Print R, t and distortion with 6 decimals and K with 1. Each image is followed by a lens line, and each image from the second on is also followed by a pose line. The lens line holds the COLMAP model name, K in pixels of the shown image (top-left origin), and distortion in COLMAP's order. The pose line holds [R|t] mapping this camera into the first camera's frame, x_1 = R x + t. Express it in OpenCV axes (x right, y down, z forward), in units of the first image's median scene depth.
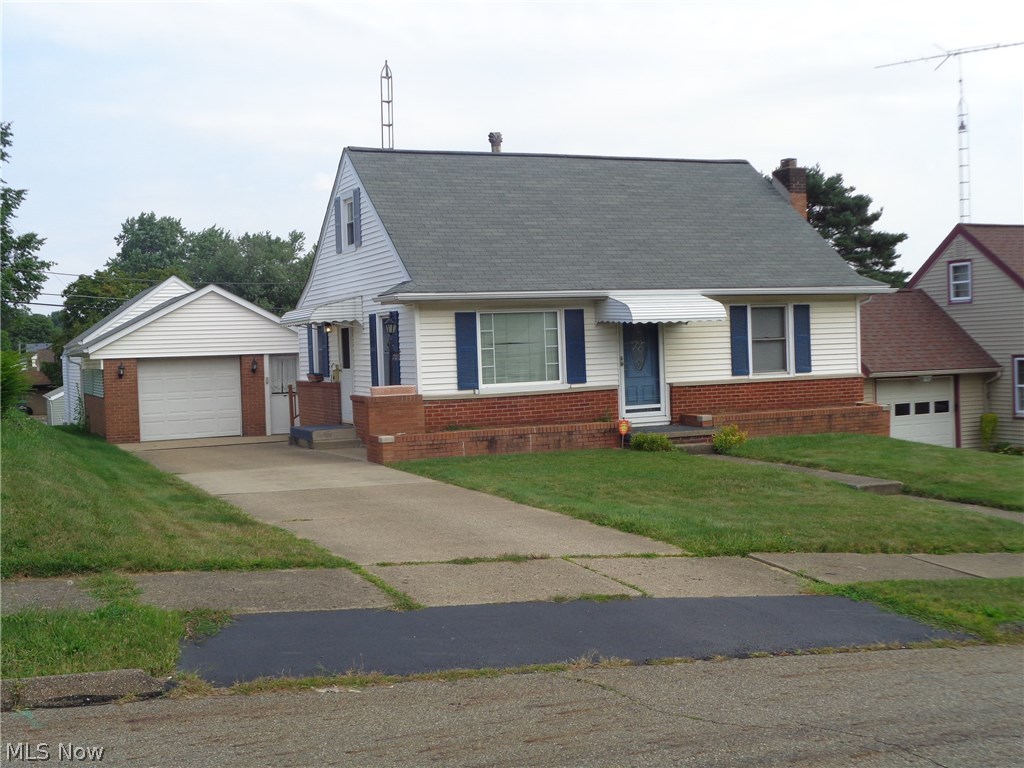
lens RADIAL K [[1258.5, 0, 511.5], [0, 1258.5, 379.4], [0, 0, 1]] dist [0.011179, 0.000000]
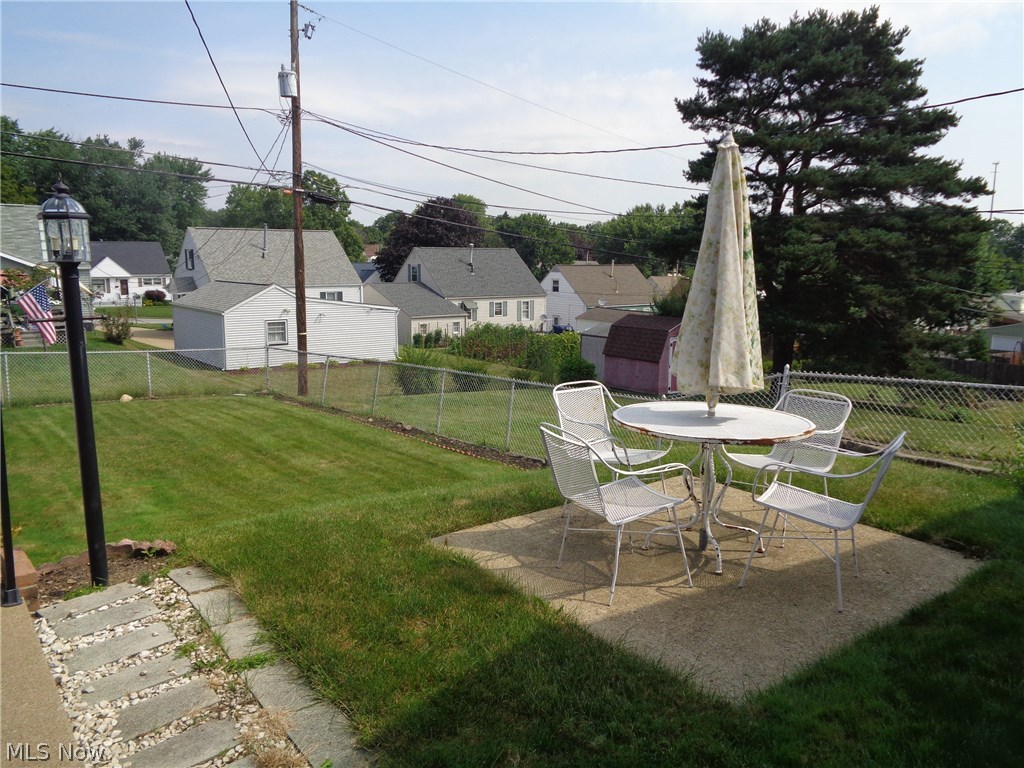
lens RADIAL K [[773.2, 0, 516.2], [0, 773.2, 383.0], [0, 0, 1]] dist [0.002114, 0.007403]
pose [[0.963188, -0.004289, 0.268796, -0.151331], [-0.031114, 0.991375, 0.127311, -0.007945], [-0.267023, -0.130988, 0.954746, 1.094491]]
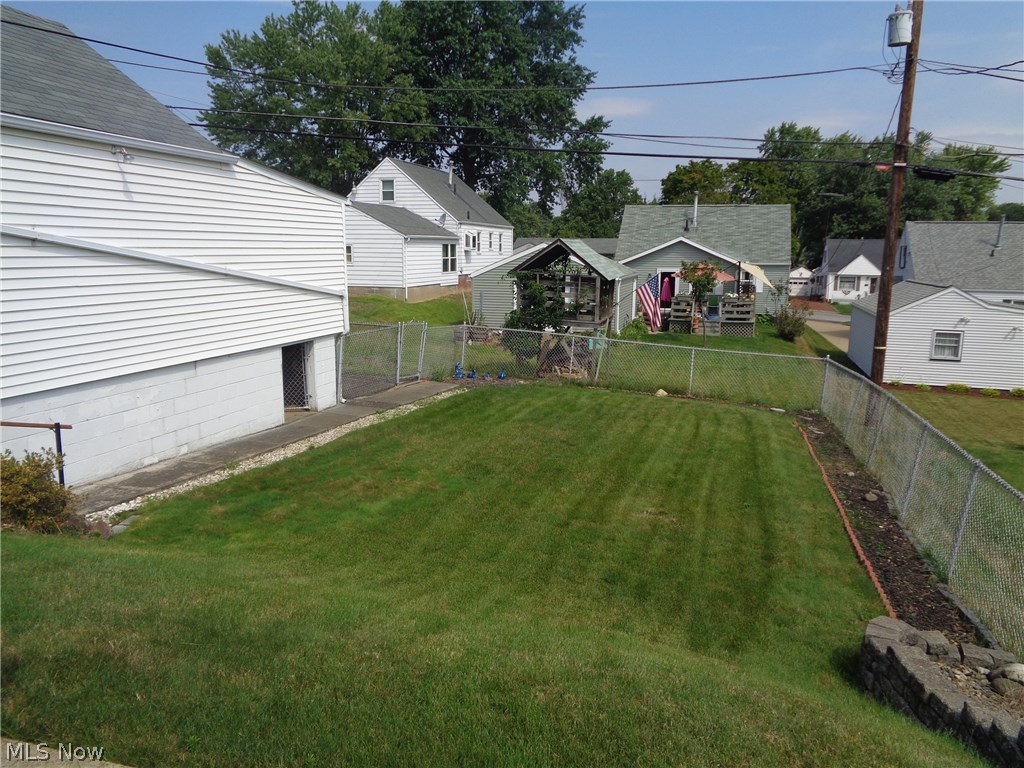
lens RADIAL K [[773.2, 0, 513.8], [0, 773.2, 378.9], [0, 0, 1]] dist [0.002114, 0.007403]
pose [[0.770937, 0.149456, -0.619127, -0.009840], [-0.056603, 0.984309, 0.167128, -0.012693], [0.634391, -0.093801, 0.767300, 1.224317]]
